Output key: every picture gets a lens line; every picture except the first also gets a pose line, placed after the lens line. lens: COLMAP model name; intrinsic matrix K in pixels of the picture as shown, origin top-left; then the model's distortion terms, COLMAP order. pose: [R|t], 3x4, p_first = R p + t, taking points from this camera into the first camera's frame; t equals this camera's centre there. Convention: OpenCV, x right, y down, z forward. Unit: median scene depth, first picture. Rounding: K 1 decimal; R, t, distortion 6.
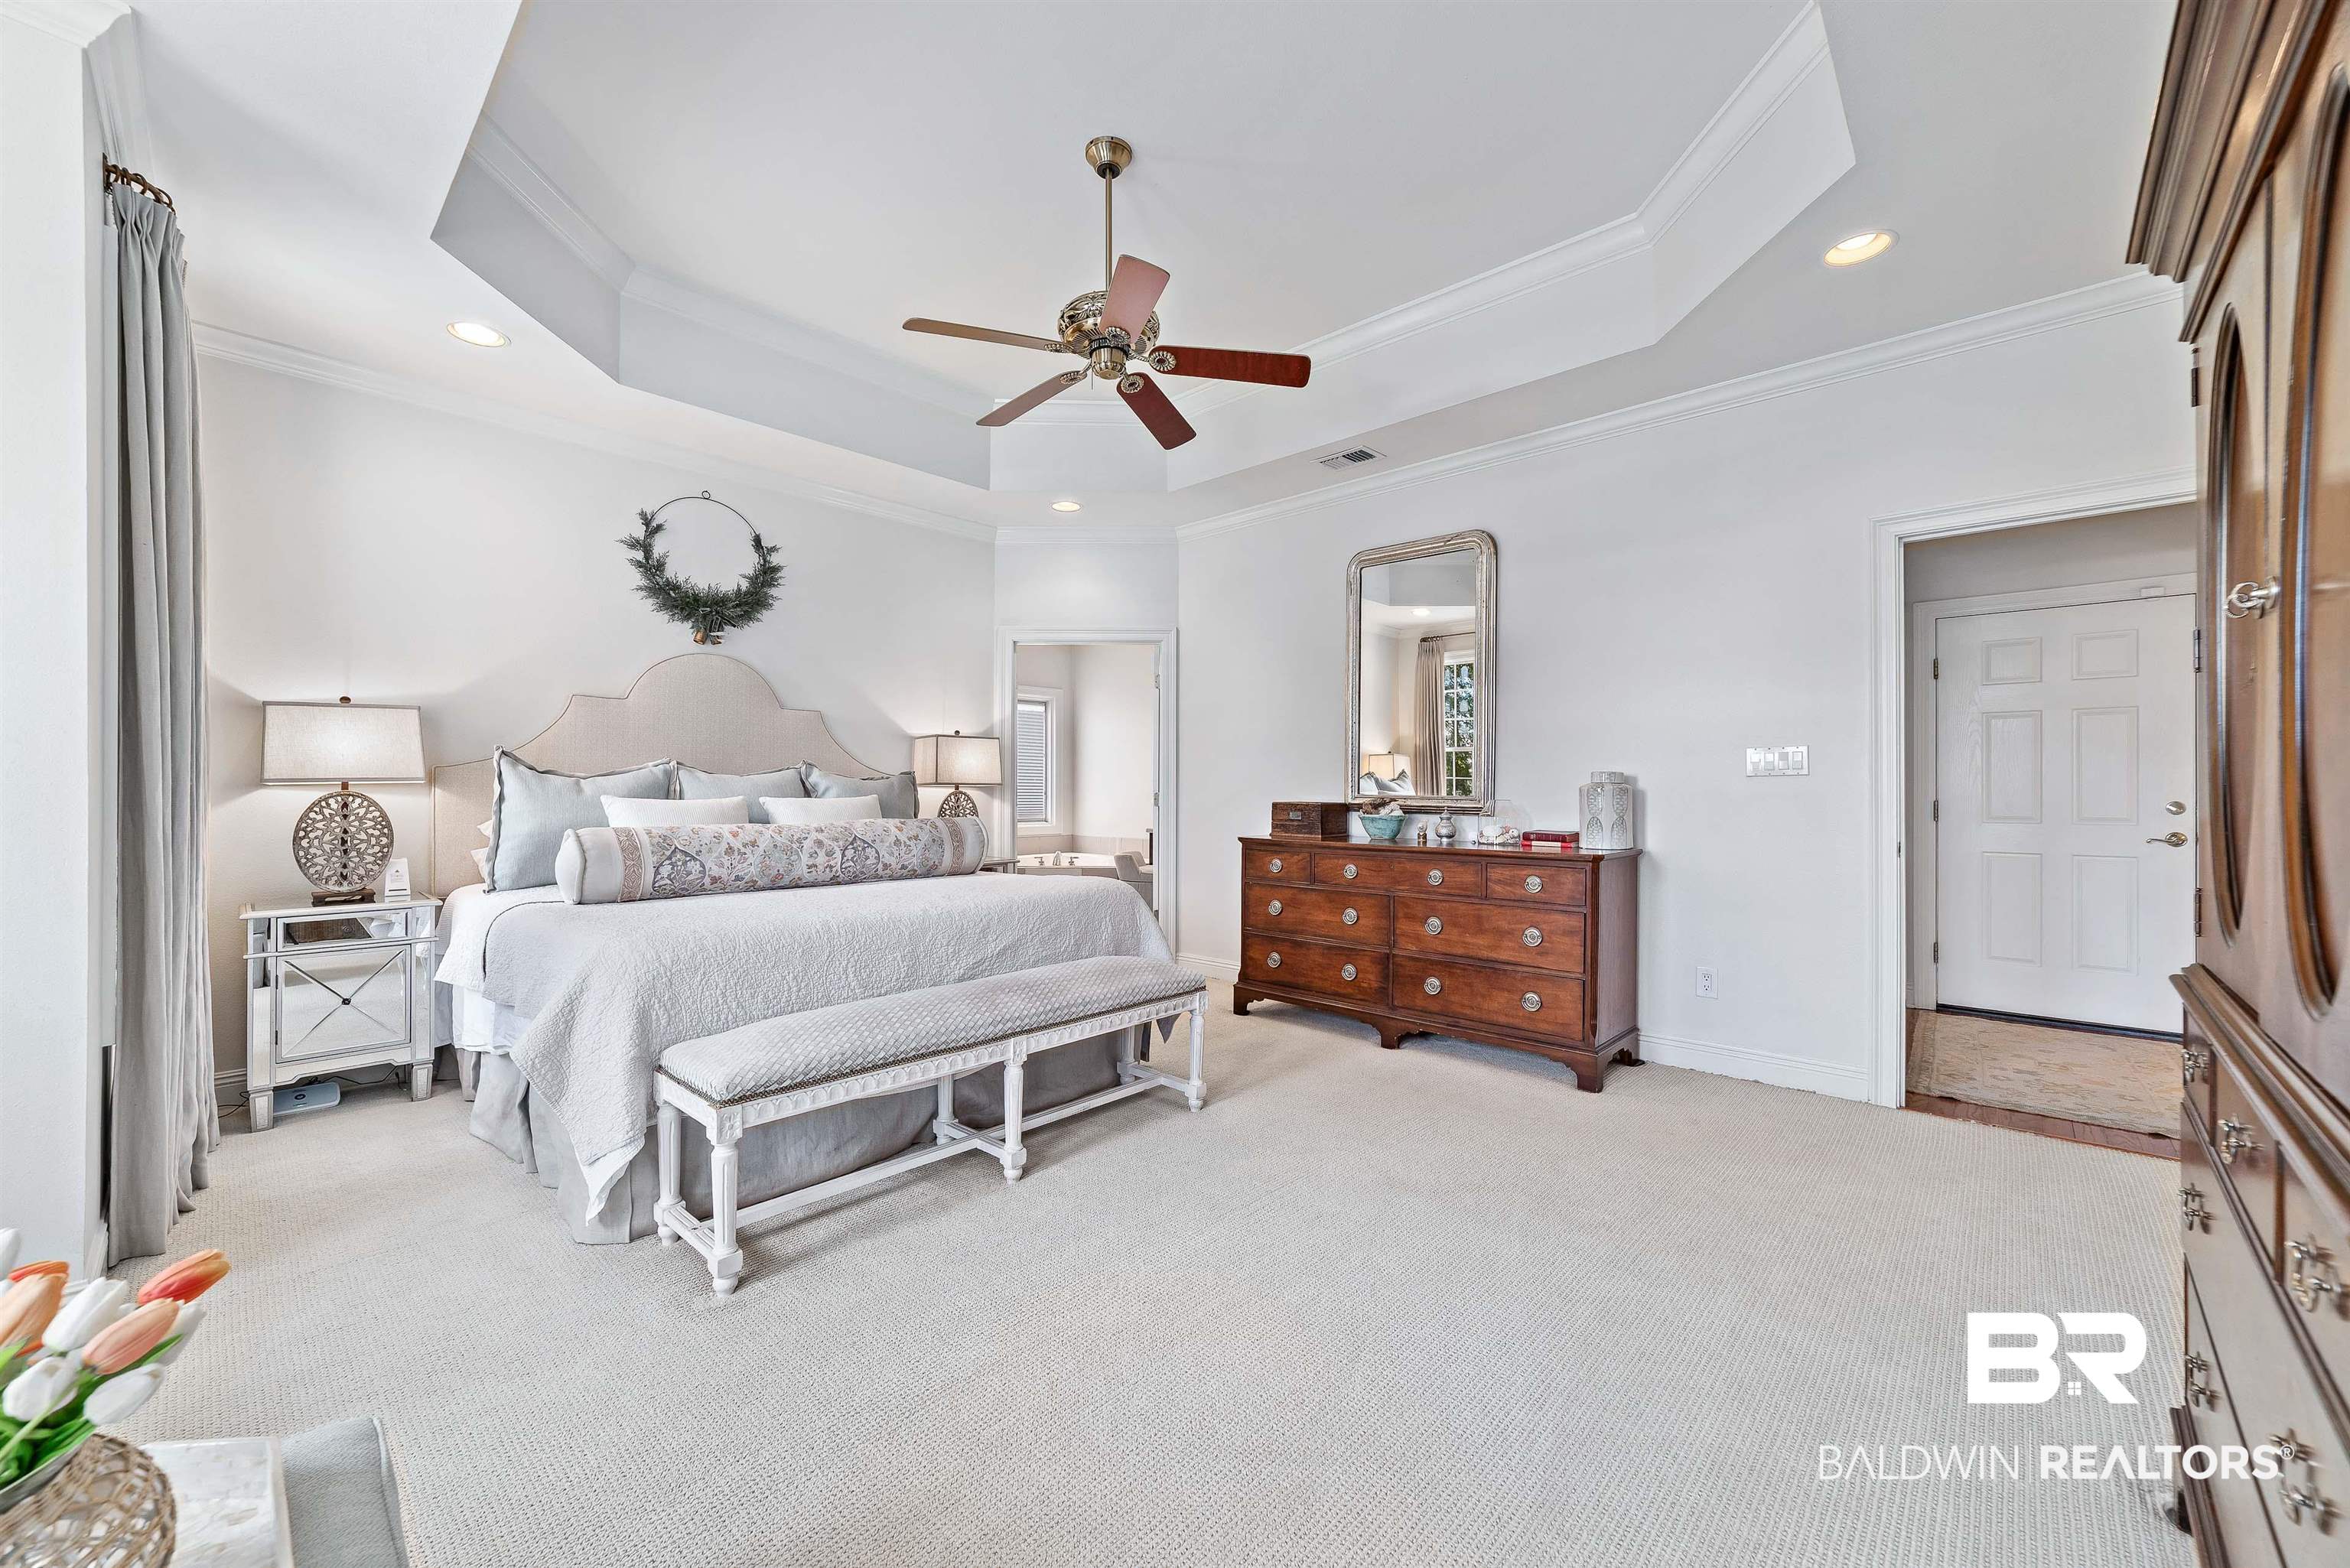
lens RADIAL K [[905.5, 0, 1179.3], [0, 905.5, 788.5], [0, 0, 1]] dist [-0.013157, 0.000724]
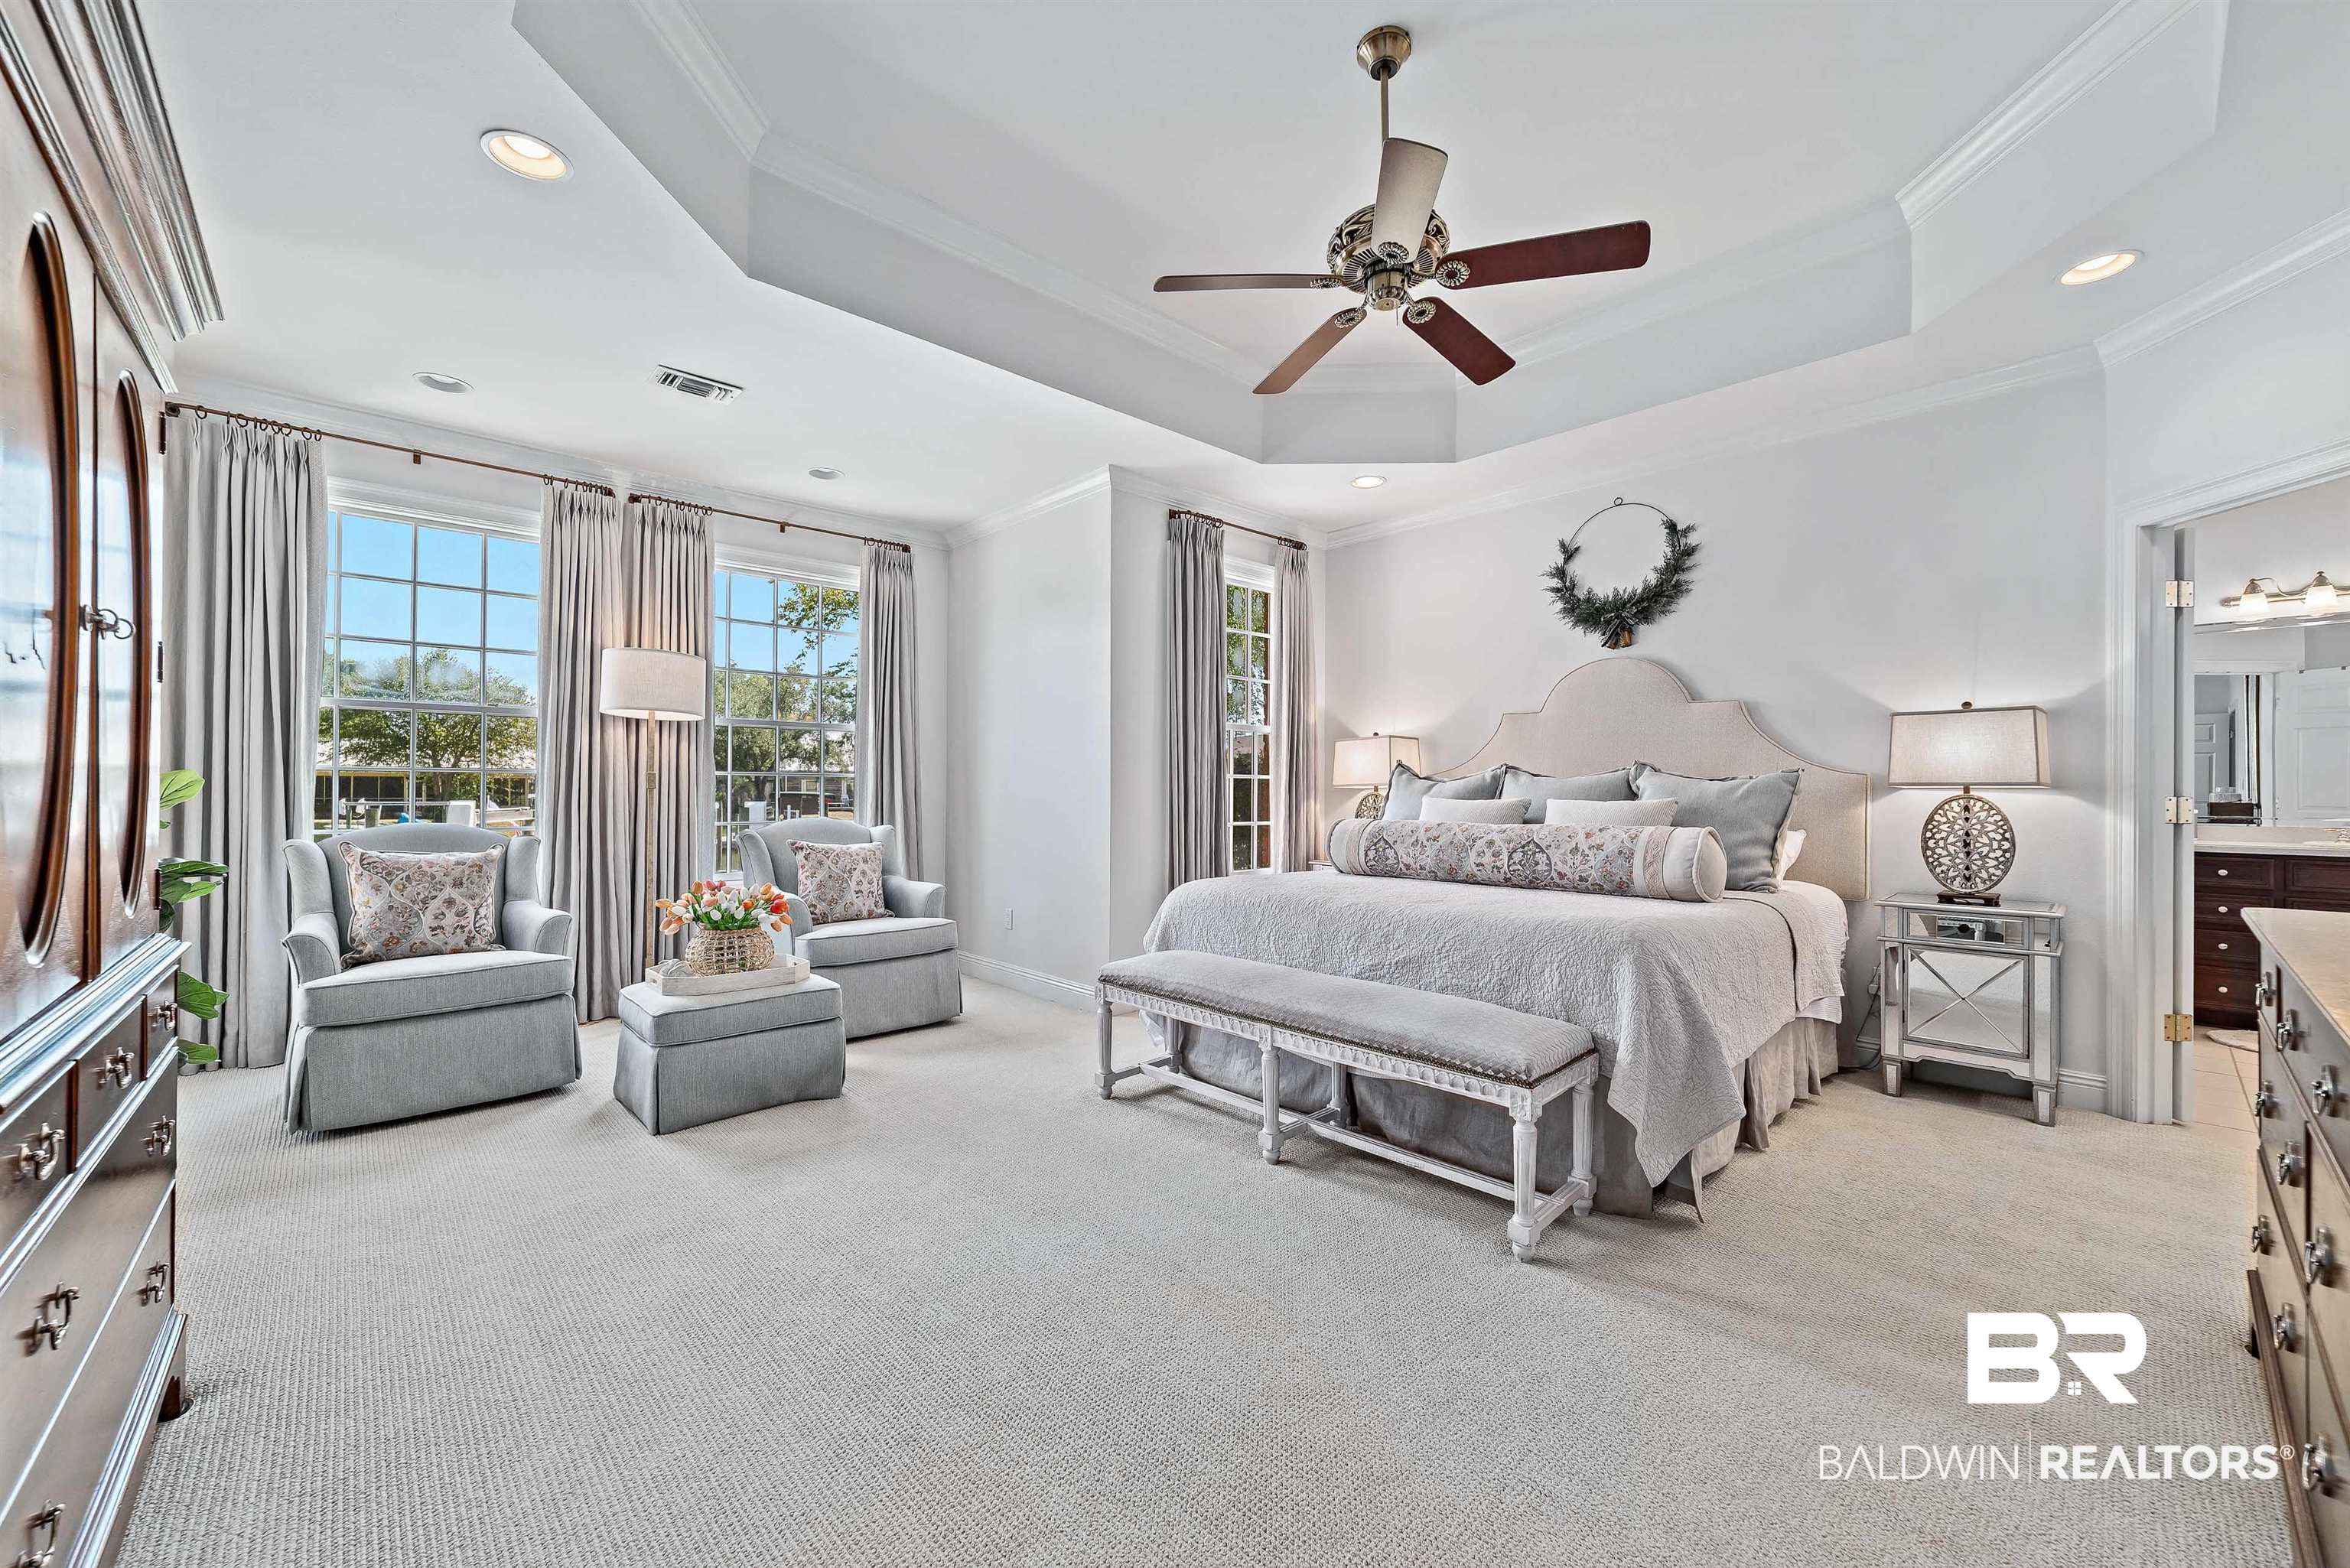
lens RADIAL K [[905.5, 0, 1179.0], [0, 905.5, 788.0], [0, 0, 1]] dist [-0.013157, 0.000724]
pose [[-0.067389, -0.003699, -0.997720, 0.495638], [-0.001704, 0.999992, -0.003592, 0.001462], [0.997725, 0.001458, -0.067394, 0.545762]]
